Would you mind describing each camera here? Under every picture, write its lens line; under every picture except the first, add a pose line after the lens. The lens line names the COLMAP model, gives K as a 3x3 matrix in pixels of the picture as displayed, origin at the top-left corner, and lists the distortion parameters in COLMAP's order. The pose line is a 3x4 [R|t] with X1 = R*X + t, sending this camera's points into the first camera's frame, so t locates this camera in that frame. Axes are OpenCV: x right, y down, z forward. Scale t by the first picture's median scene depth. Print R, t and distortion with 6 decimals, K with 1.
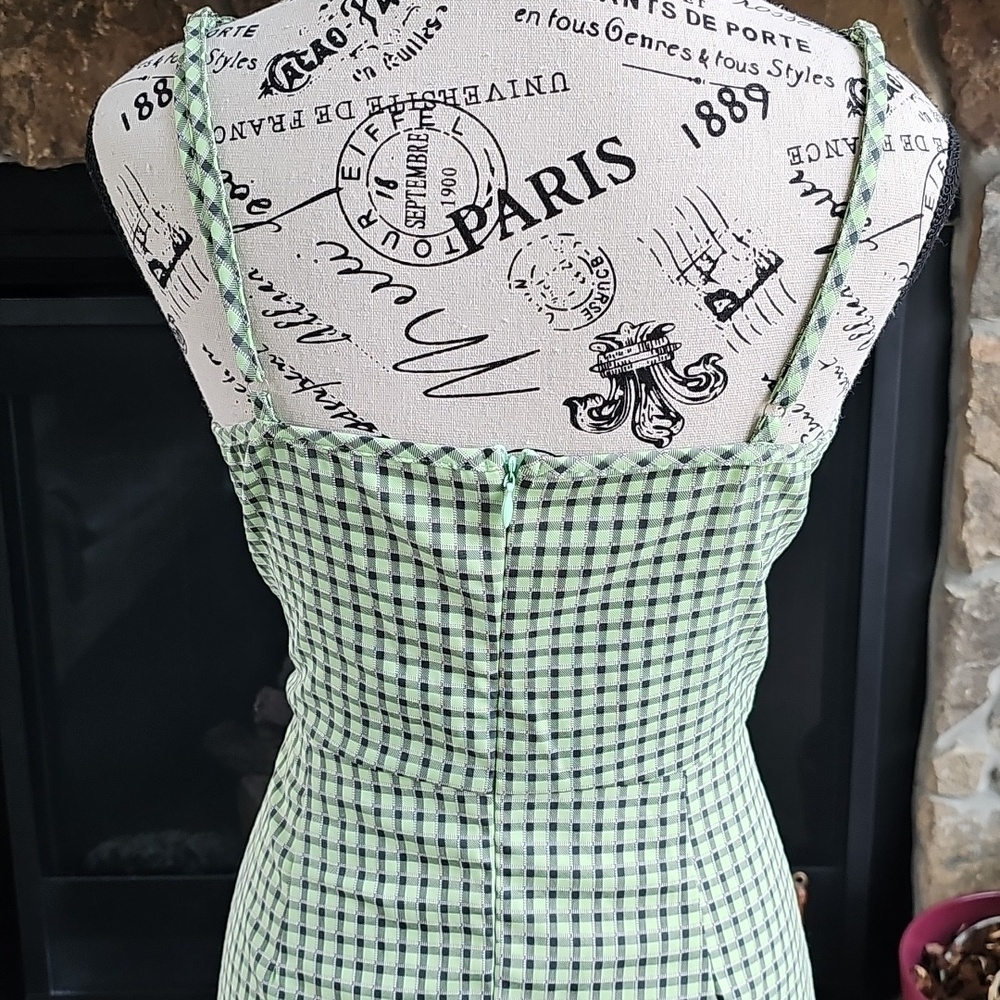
lens RADIAL K [[1486.0, 0, 531.1], [0, 1486.0, 523.1], [0, 0, 1]] dist [0.232025, -0.871576]
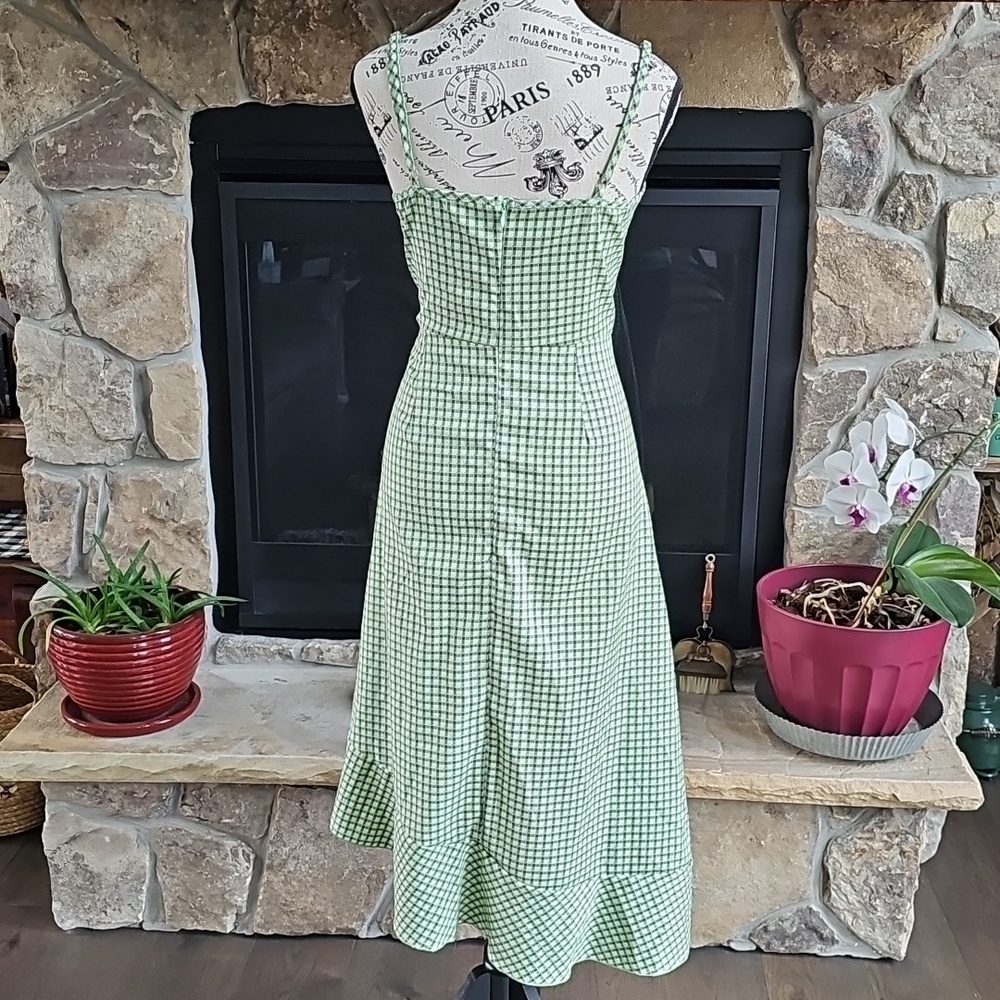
lens RADIAL K [[1486.0, 0, 531.1], [0, 1486.0, 523.1], [0, 0, 1]] dist [0.232025, -0.871576]
pose [[0.997493, 0.035745, -0.061077, 0.215079], [-0.034816, 0.999262, 0.016201, 0.479994], [0.061611, -0.014034, 0.998002, -1.675924]]
